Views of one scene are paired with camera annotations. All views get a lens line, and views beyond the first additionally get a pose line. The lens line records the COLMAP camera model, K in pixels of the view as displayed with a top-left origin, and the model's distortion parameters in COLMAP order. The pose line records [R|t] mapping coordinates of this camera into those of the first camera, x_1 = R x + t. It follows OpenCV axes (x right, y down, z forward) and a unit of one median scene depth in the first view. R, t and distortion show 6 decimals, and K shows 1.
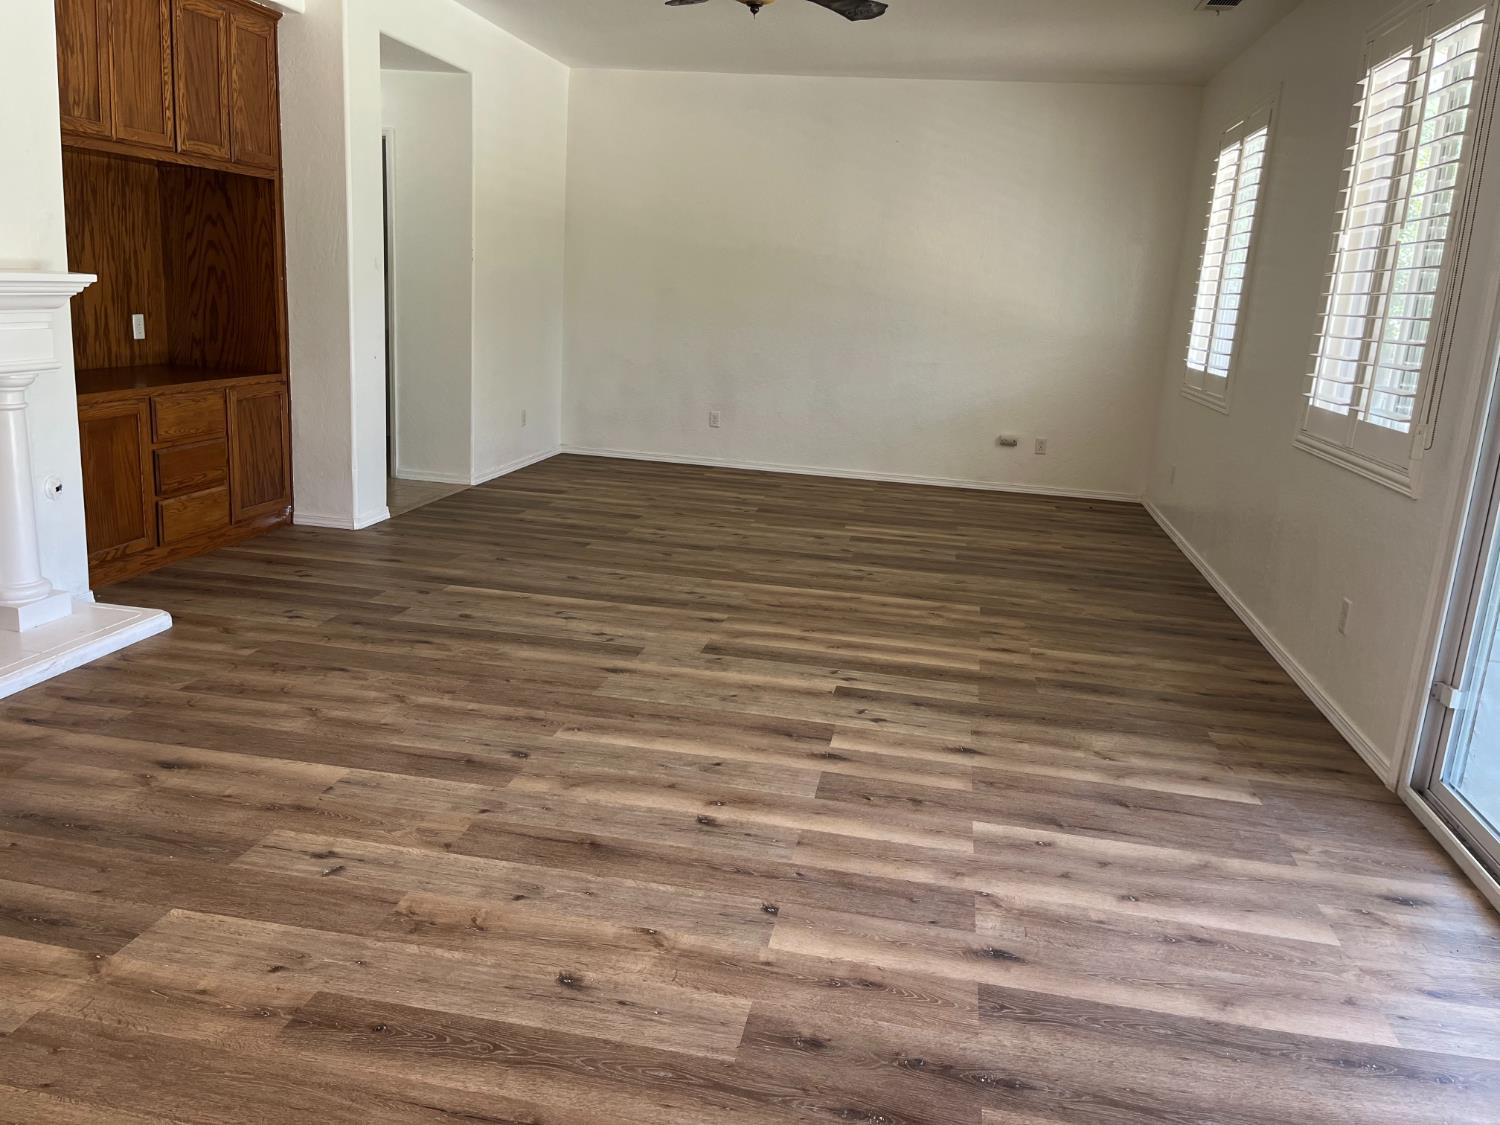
lens RADIAL K [[1138.1, 0, 757.8], [0, 1138.1, 554.2], [0, 0, 1]] dist [0.081284, -0.108215]
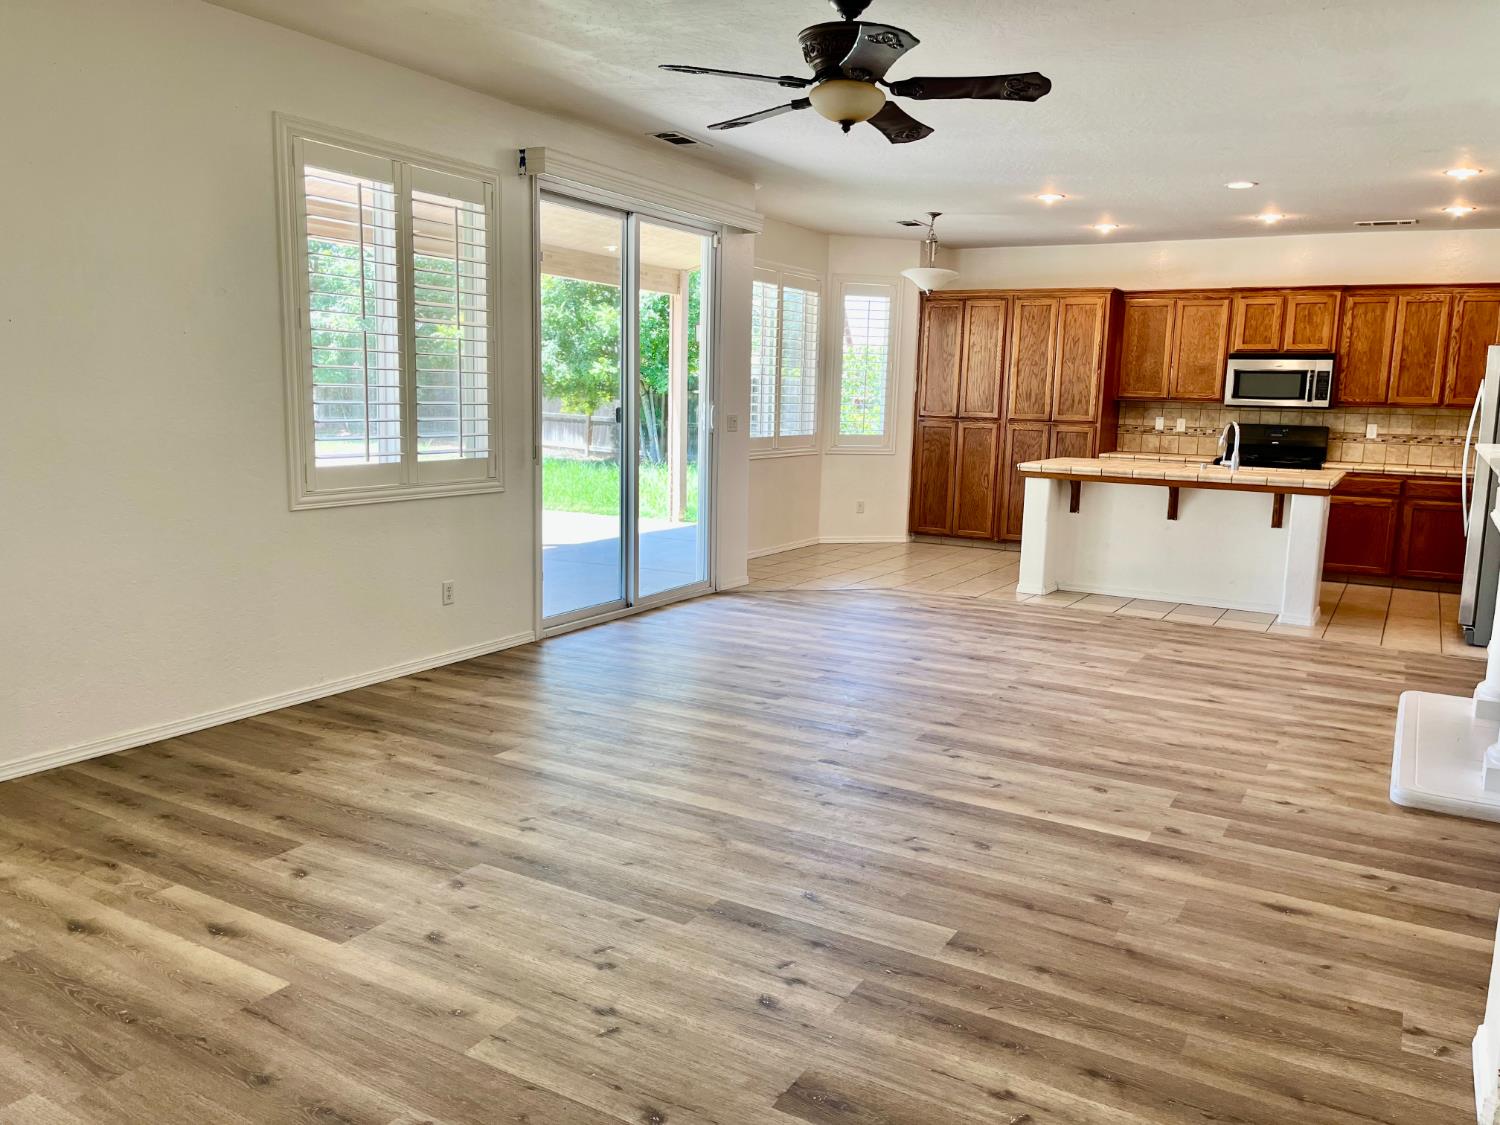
lens RADIAL K [[1138.1, 0, 757.8], [0, 1138.1, 554.2], [0, 0, 1]] dist [0.081284, -0.108215]
pose [[-0.935640, -0.134894, 0.326161, -0.286323], [-0.004034, 0.928113, 0.372277, -0.480978], [-0.352932, 0.347002, -0.868924, 1.912191]]
